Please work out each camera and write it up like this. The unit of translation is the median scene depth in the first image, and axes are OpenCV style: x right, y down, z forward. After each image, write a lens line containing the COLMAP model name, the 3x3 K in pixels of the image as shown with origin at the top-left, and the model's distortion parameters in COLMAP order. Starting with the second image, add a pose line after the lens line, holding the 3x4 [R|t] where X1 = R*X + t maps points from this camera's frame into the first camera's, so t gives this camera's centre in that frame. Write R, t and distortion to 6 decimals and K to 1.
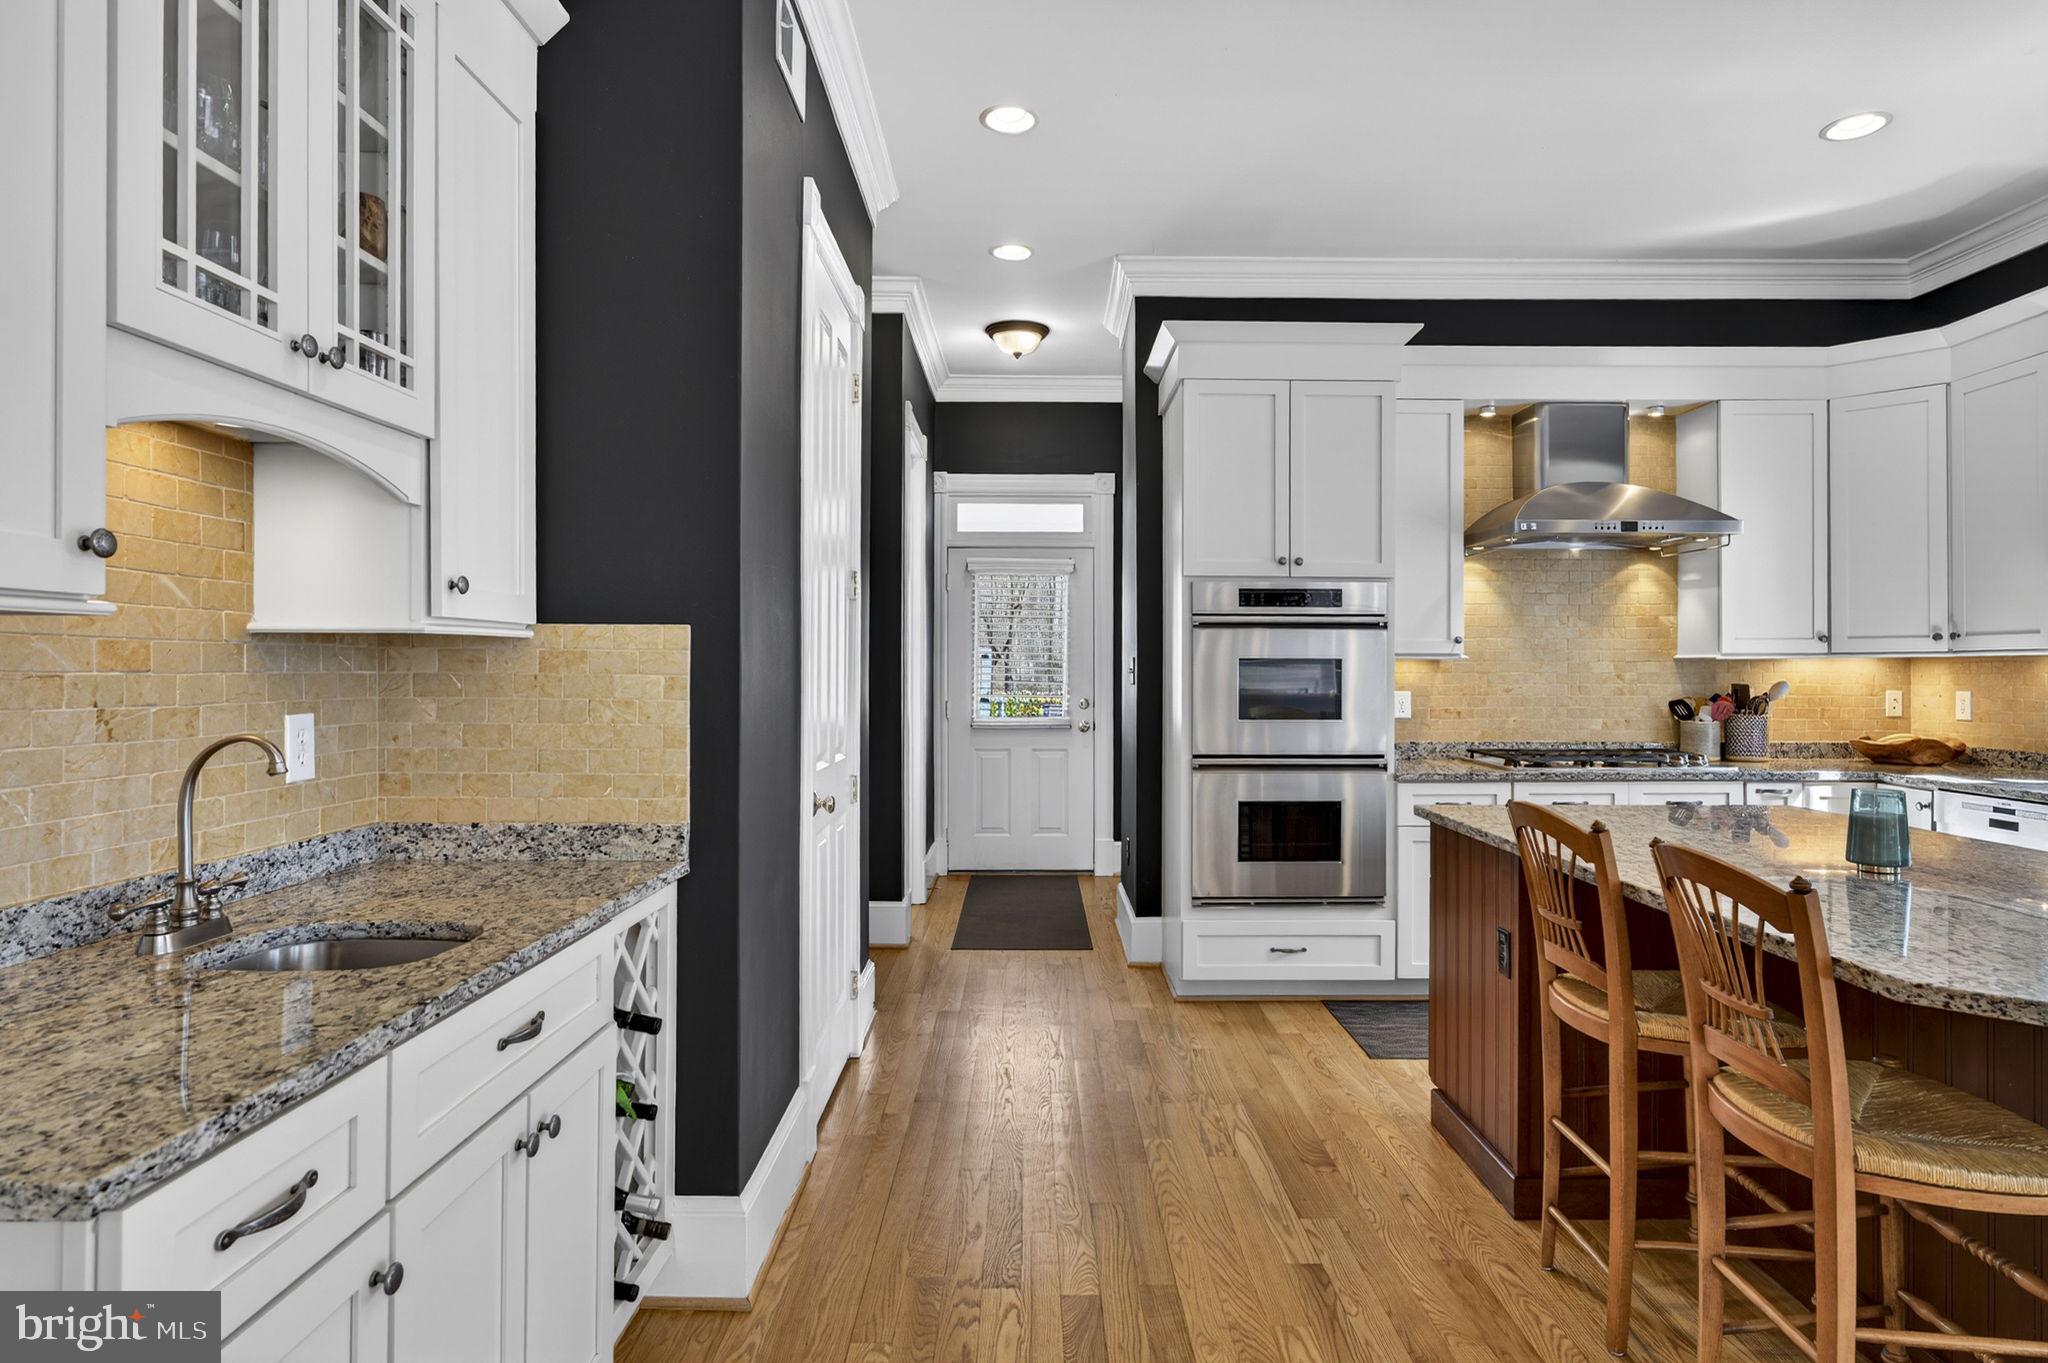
lens RADIAL K [[1153.1, 0, 1024.0], [0, 1153.1, 681.5], [0, 0, 1]] dist [-0.000416, 0.000112]
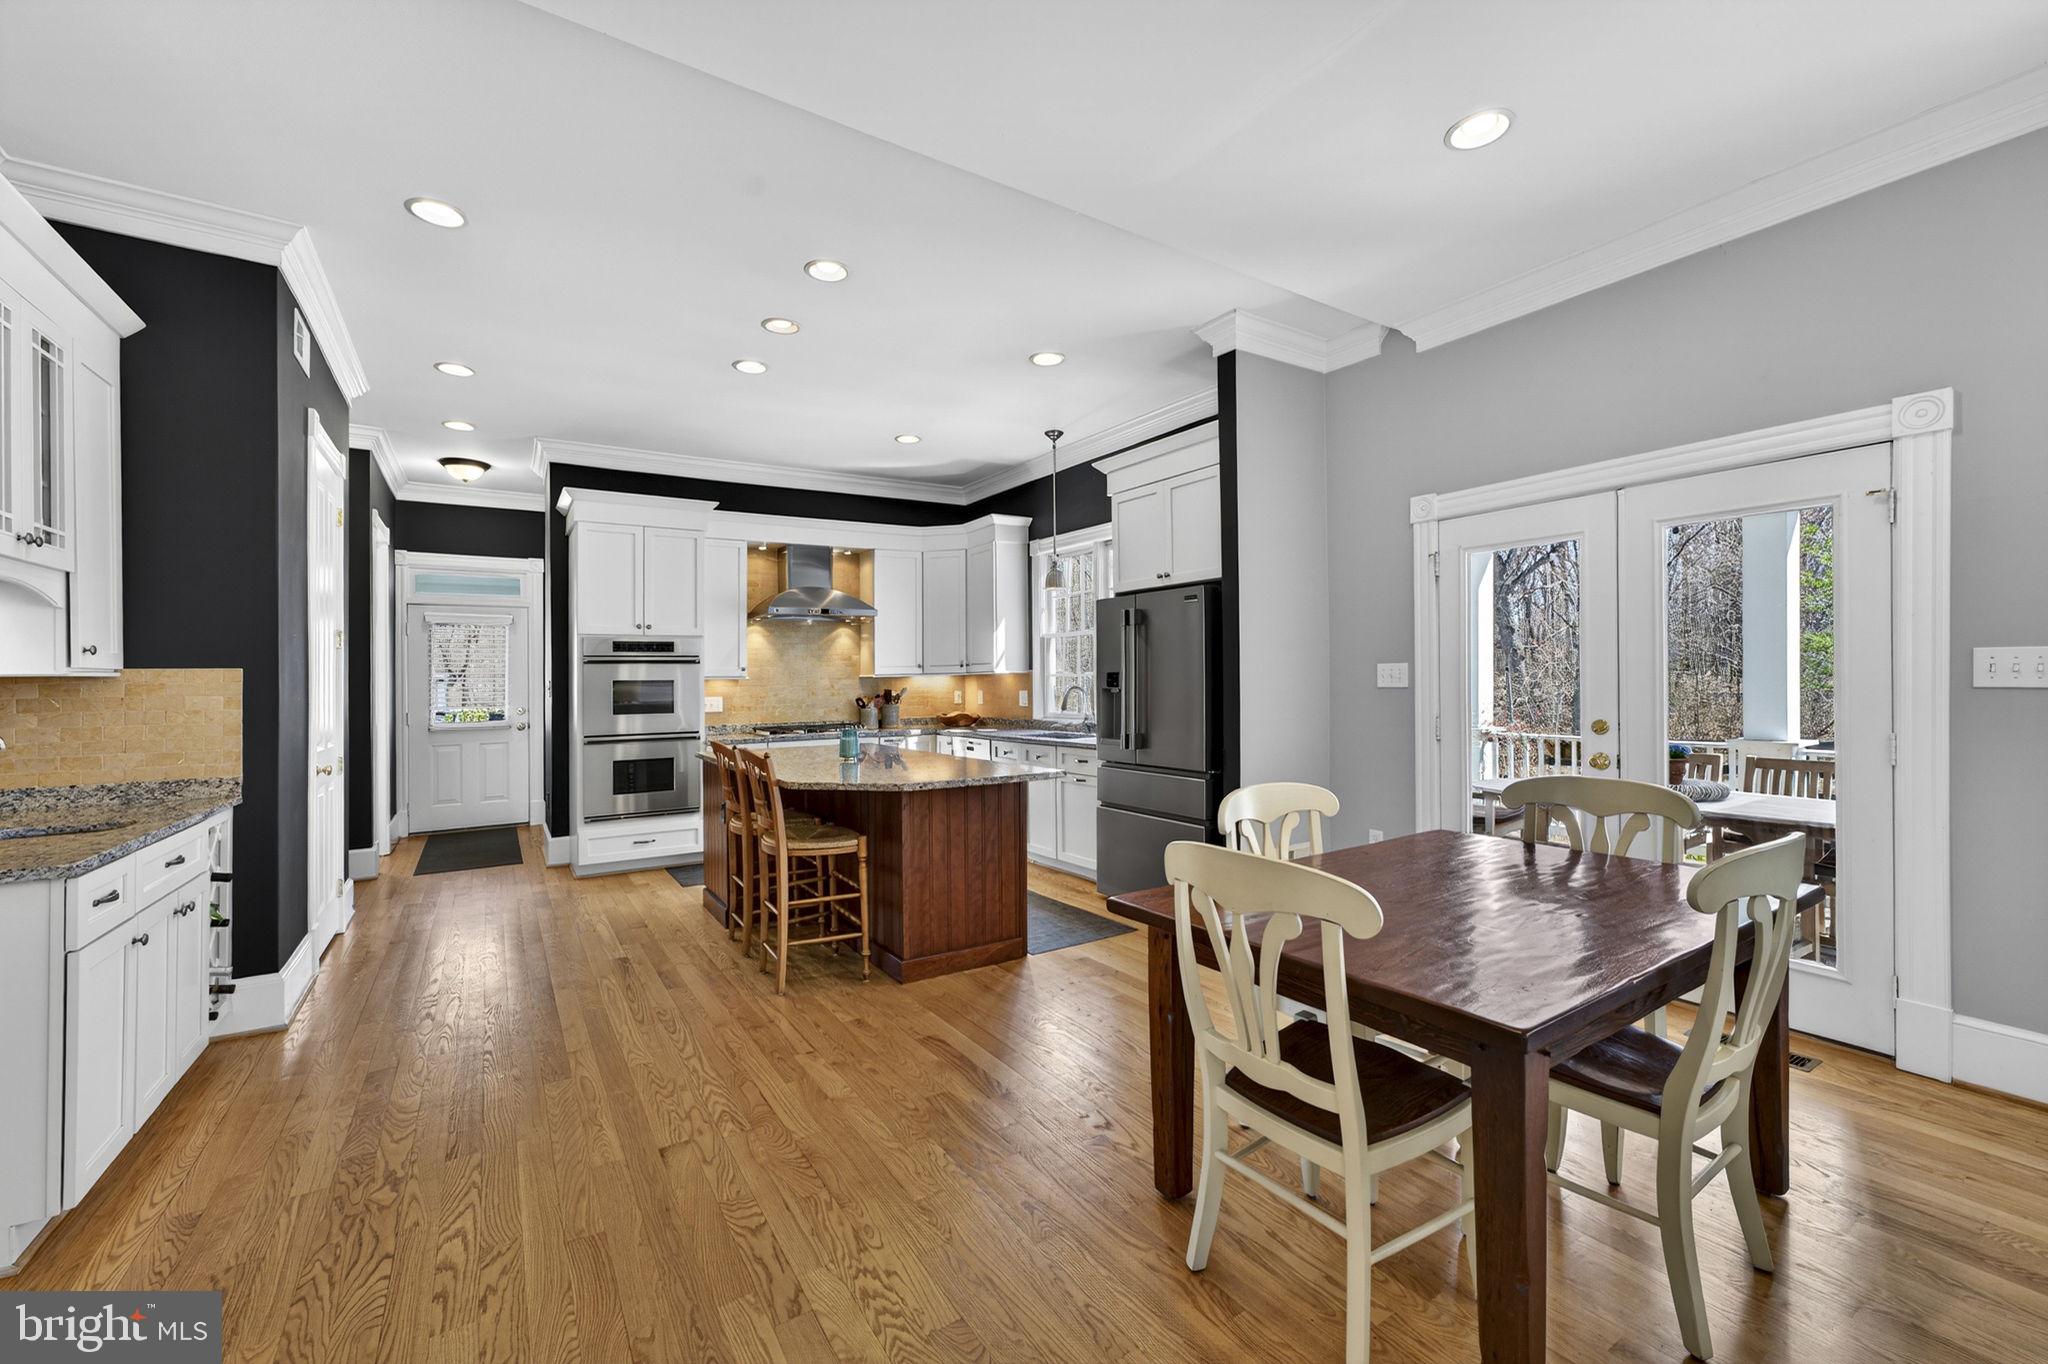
lens RADIAL K [[874.8, 0, 1025.7], [0, 874.8, 667.2], [0, 0, 1]] dist [0.001665, 0.012990]
pose [[0.850857, -0.006486, 0.525357, 0.018196], [0.022413, 0.999462, -0.023960, 0.005744], [-0.524919, 0.032162, 0.850545, -0.463438]]
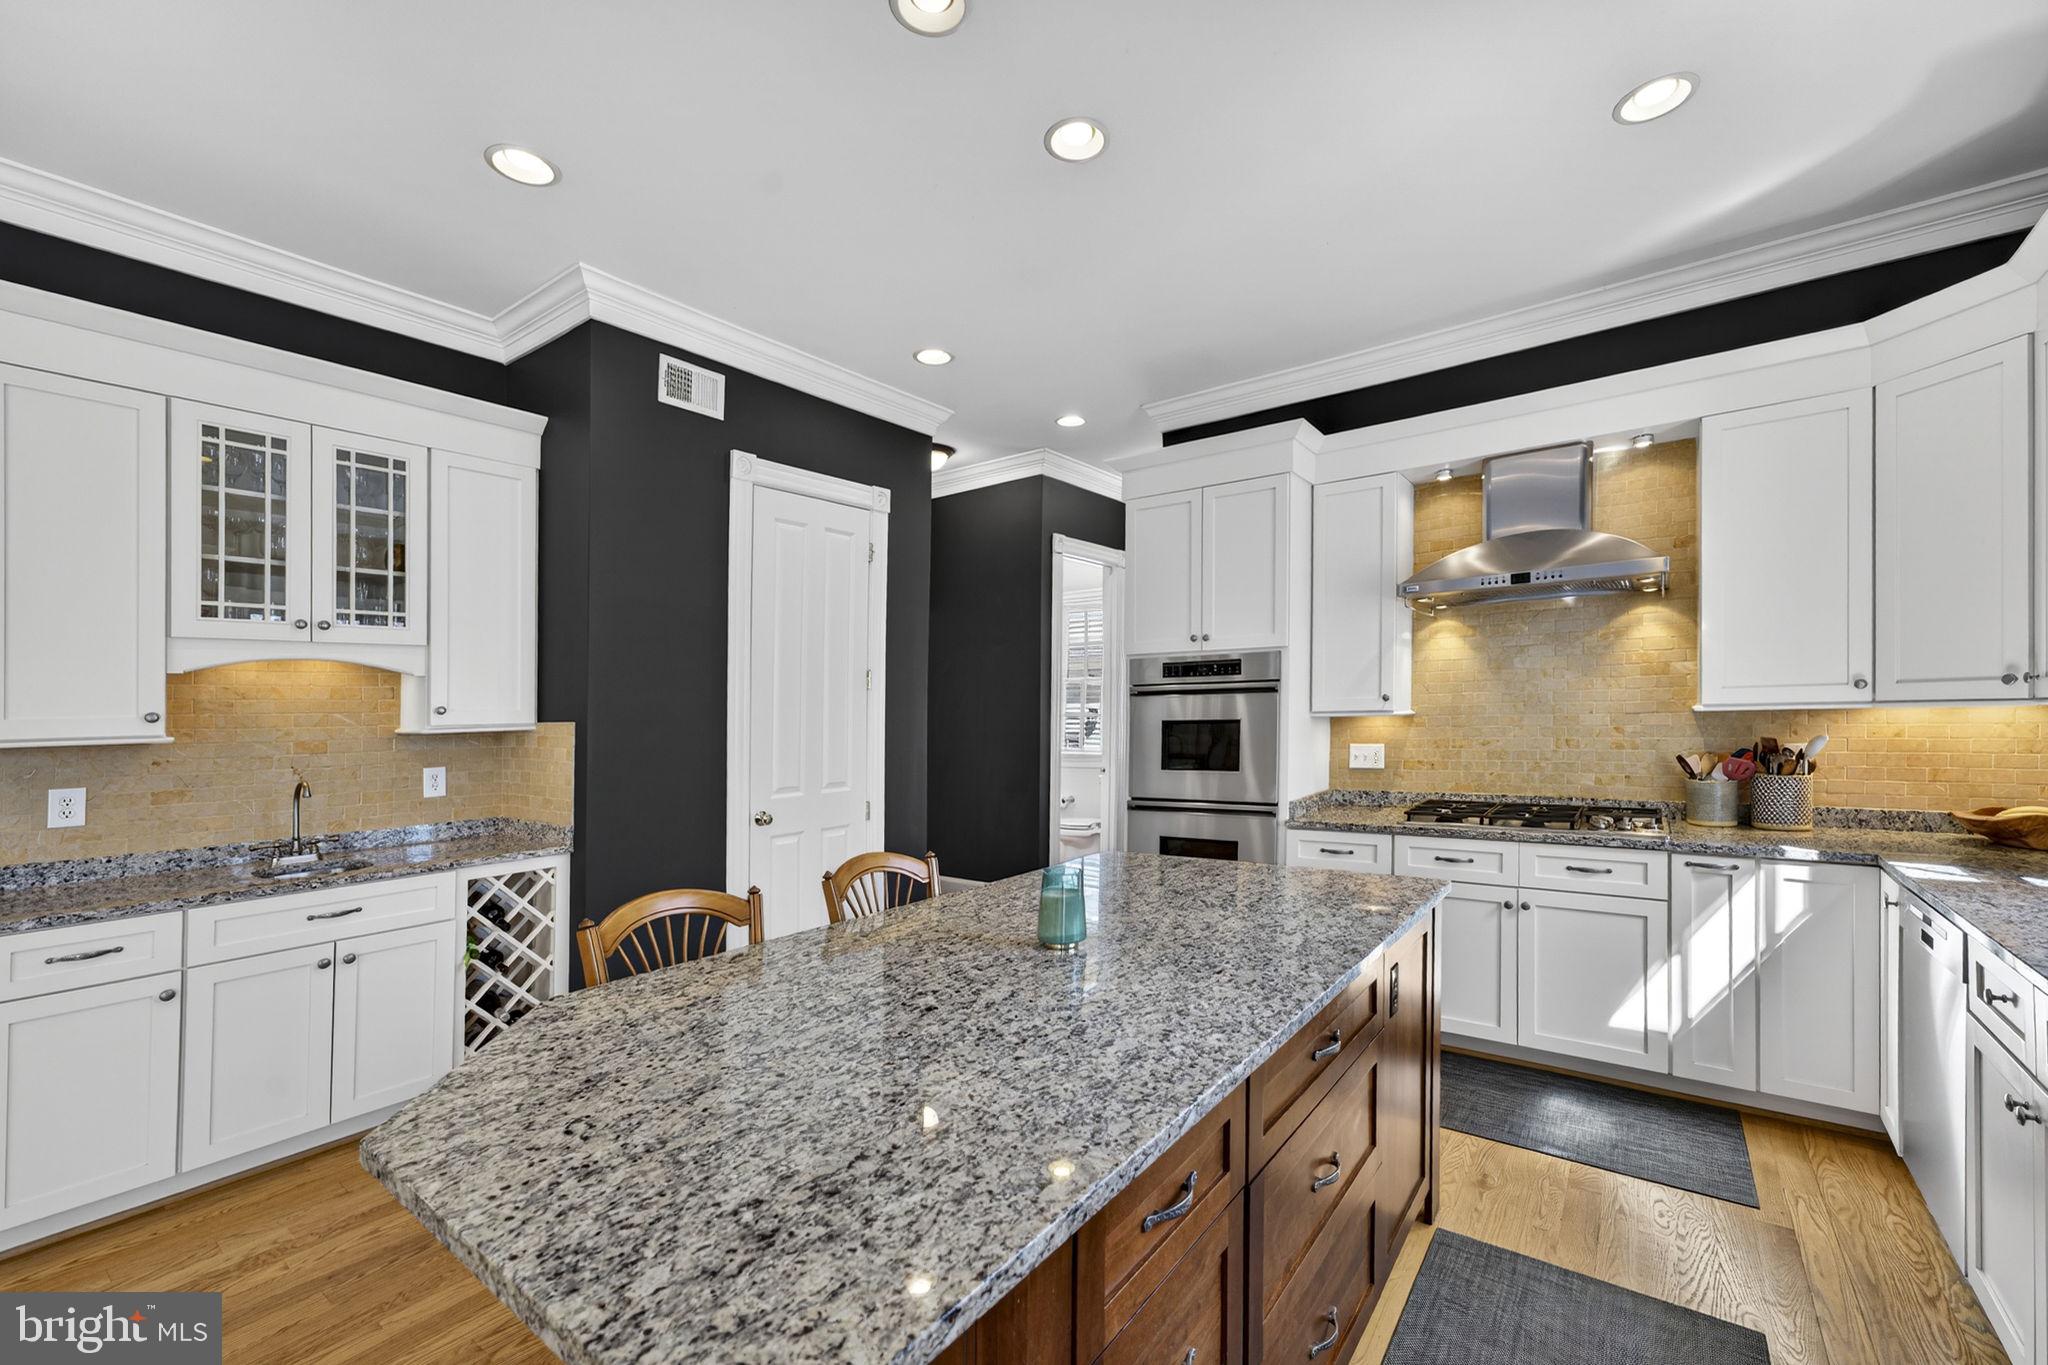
lens RADIAL K [[843.3, 0, 1015.1], [0, 843.3, 707.3], [0, 0, 1]] dist [0.002682, 0.000483]
pose [[0.794936, -0.021264, -0.606320, 0.583056], [0.016225, 0.999773, -0.013790, -0.022024], [0.606476, 0.001125, 0.795101, 0.169434]]
